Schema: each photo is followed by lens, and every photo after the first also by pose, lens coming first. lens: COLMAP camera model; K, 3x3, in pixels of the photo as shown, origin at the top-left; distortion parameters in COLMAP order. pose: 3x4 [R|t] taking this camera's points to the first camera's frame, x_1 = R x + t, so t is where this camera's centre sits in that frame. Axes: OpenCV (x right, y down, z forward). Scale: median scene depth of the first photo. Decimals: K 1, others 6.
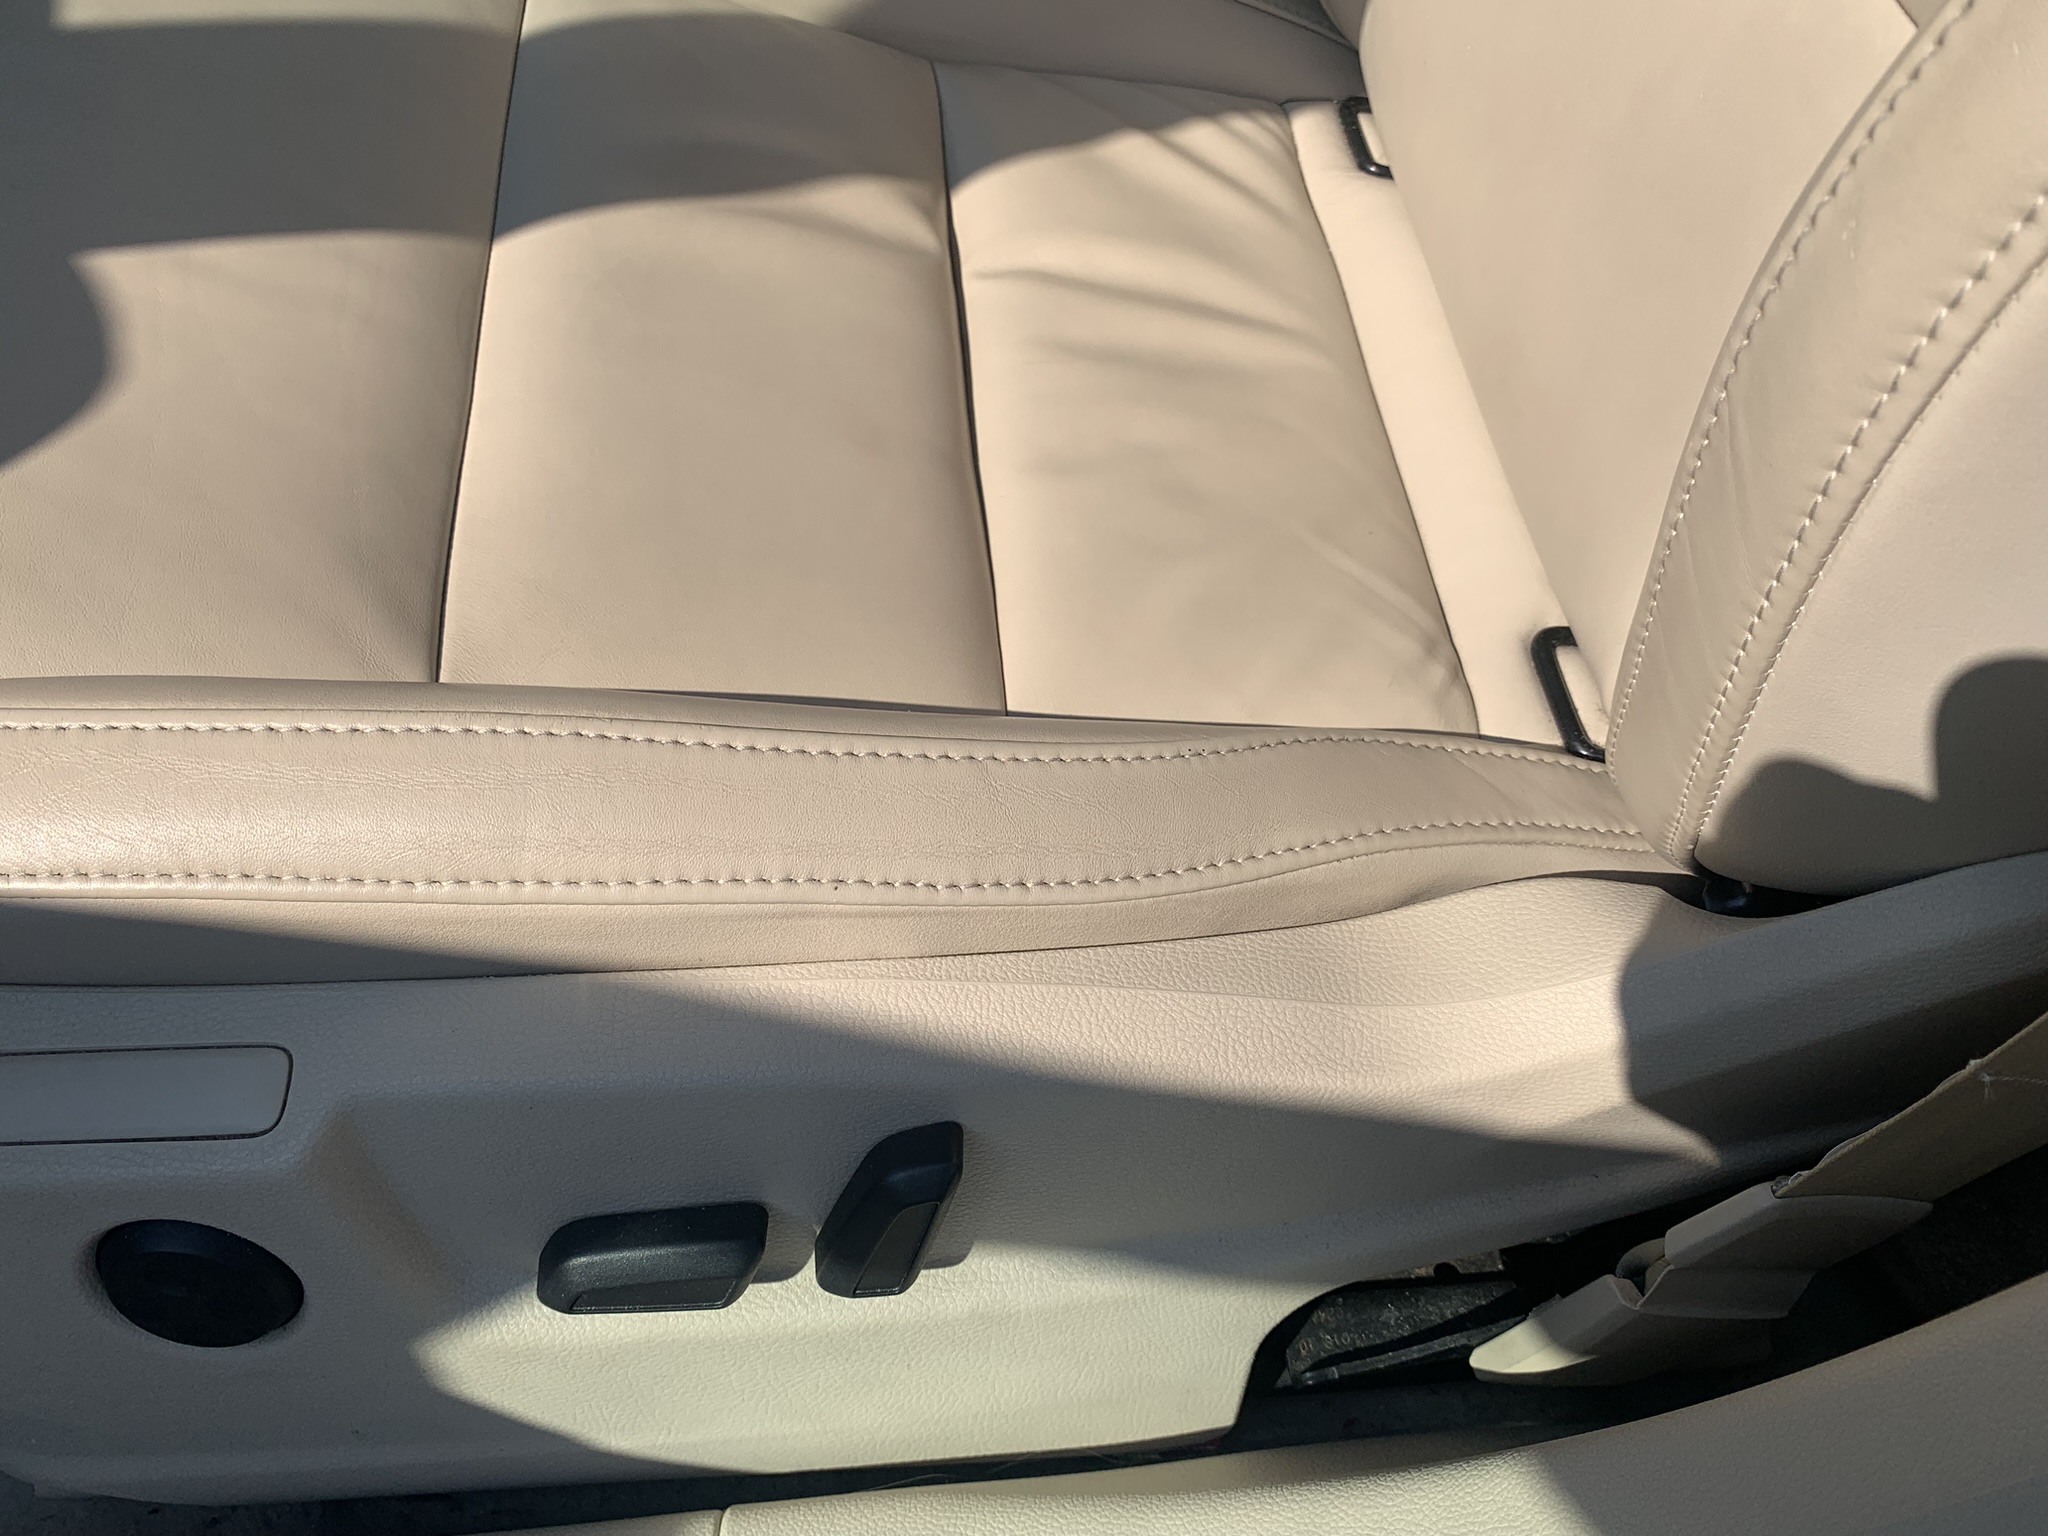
lens RADIAL K [[1585.7, 0, 1012.6], [0, 1585.7, 762.3], [0, 0, 1]] dist [0.020919, -0.020725]
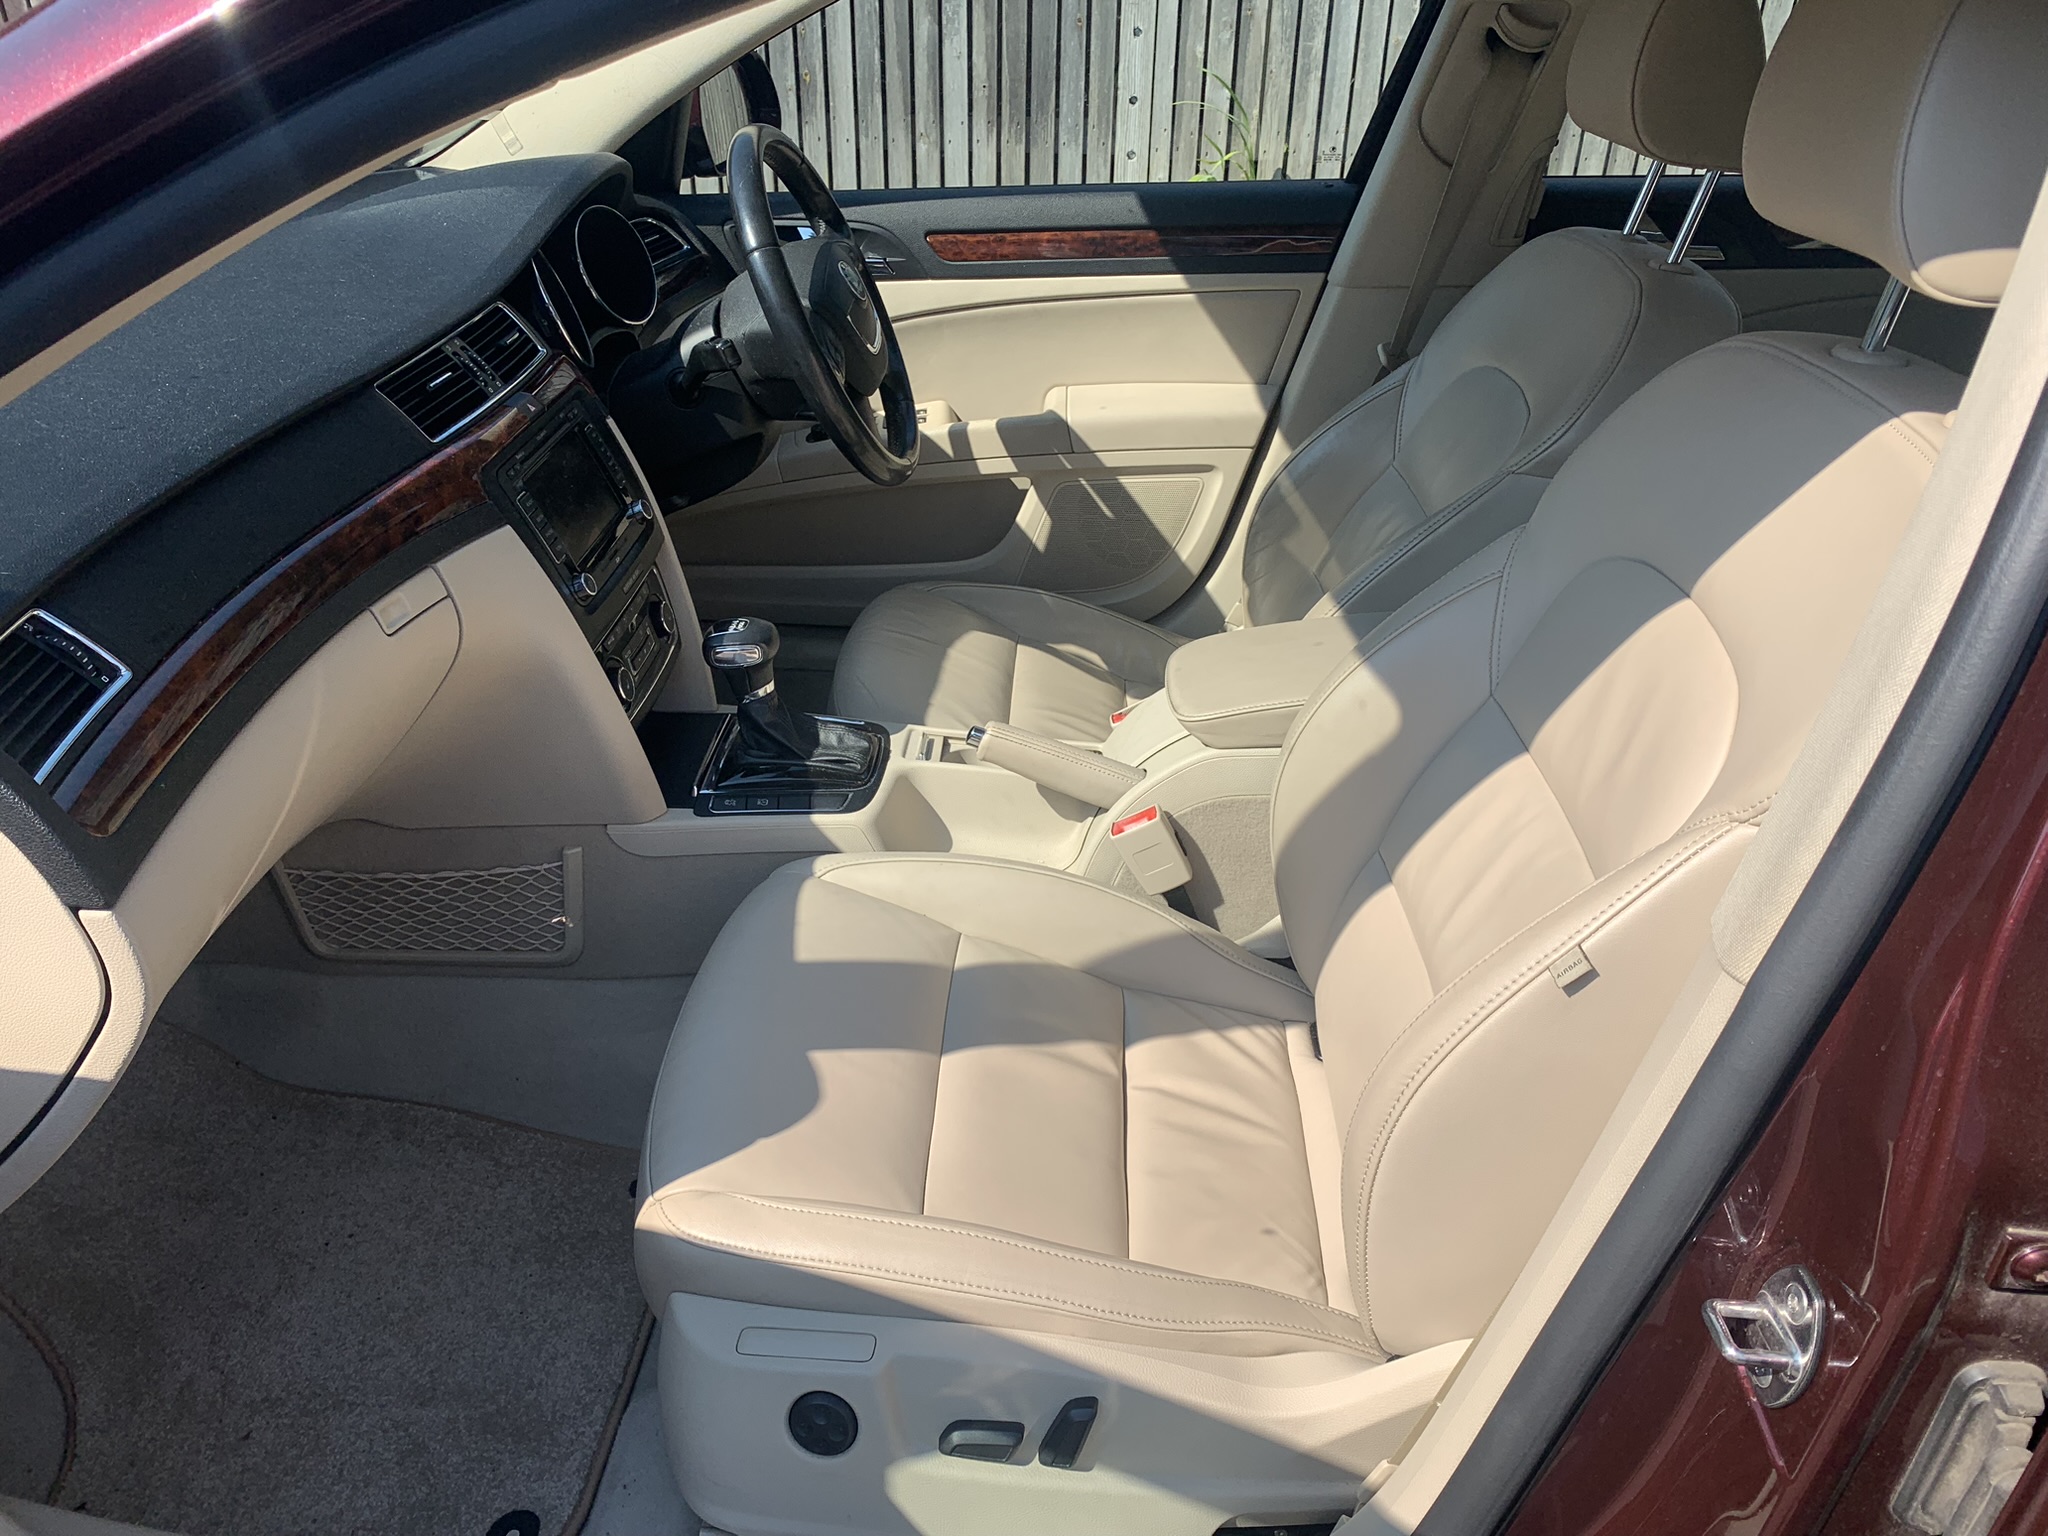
lens RADIAL K [[1585.7, 0, 1013.1], [0, 1585.7, 756.7], [0, 0, 1]] dist [0.020919, -0.020725]
pose [[0.989433, 0.090723, -0.113101, 0.025344], [-0.131394, 0.890859, -0.434864, 0.333296], [0.061305, 0.445130, 0.893365, -1.473690]]
